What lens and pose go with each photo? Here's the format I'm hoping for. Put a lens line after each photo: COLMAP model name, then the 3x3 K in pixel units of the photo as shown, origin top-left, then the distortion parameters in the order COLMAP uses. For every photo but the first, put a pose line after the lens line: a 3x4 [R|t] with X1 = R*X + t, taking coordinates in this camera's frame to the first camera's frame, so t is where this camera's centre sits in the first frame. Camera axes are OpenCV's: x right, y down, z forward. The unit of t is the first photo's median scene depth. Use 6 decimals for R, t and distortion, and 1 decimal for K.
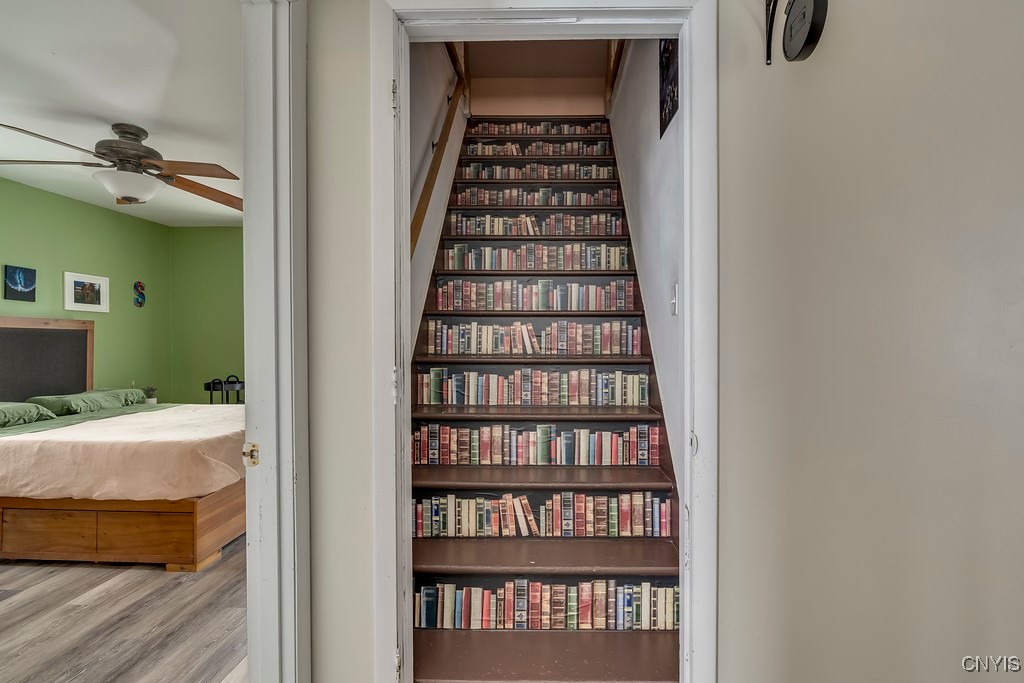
lens RADIAL K [[459.3, 0, 529.8], [0, 459.3, 338.3], [0, 0, 1]] dist [-0.007969, 0.001954]
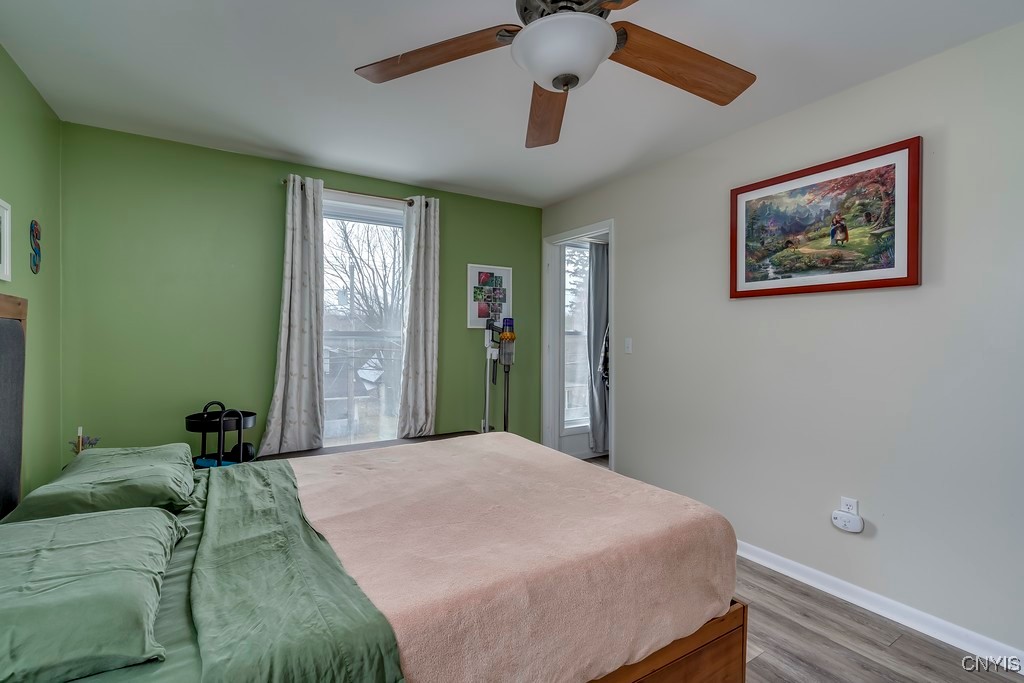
lens RADIAL K [[459.3, 0, 511.5], [0, 459.3, 335.9], [0, 0, 1]] dist [-0.007969, 0.001954]
pose [[0.854112, 0.008082, 0.520027, -1.298063], [-0.011359, 0.999931, 0.003117, -0.018321], [-0.519966, -0.008569, 0.854144, 0.618226]]
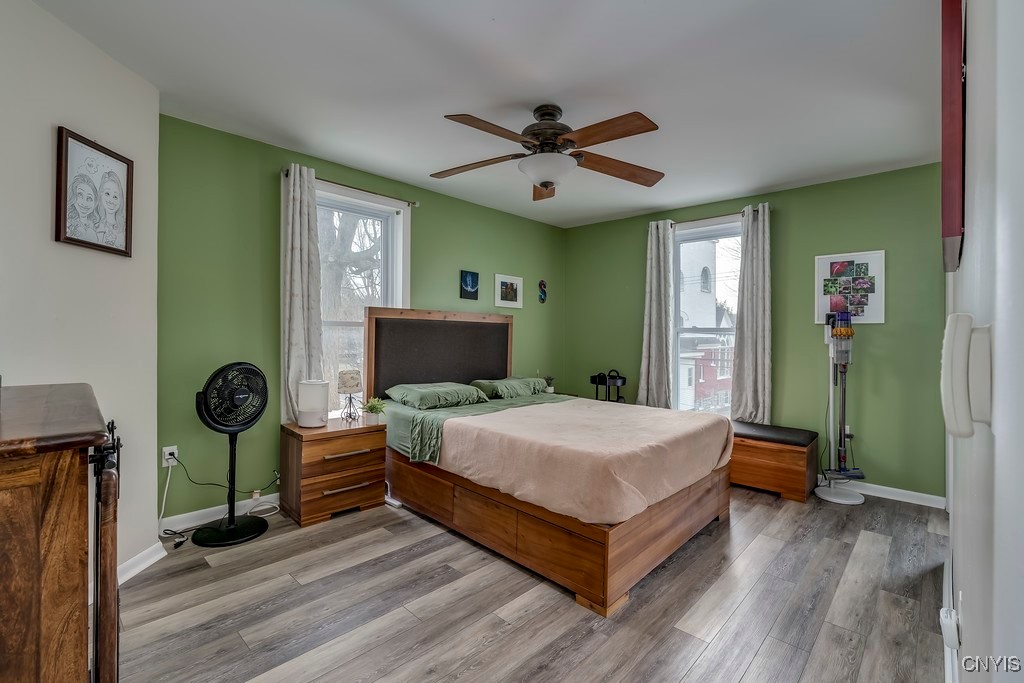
lens RADIAL K [[459.3, 0, 509.0], [0, 459.3, 337.2], [0, 0, 1]] dist [-0.007969, 0.001954]
pose [[0.725070, 0.019828, -0.688390, -0.275190], [-0.015139, 0.999803, 0.012853, 0.001679], [0.688509, 0.001102, 0.725227, 0.260258]]
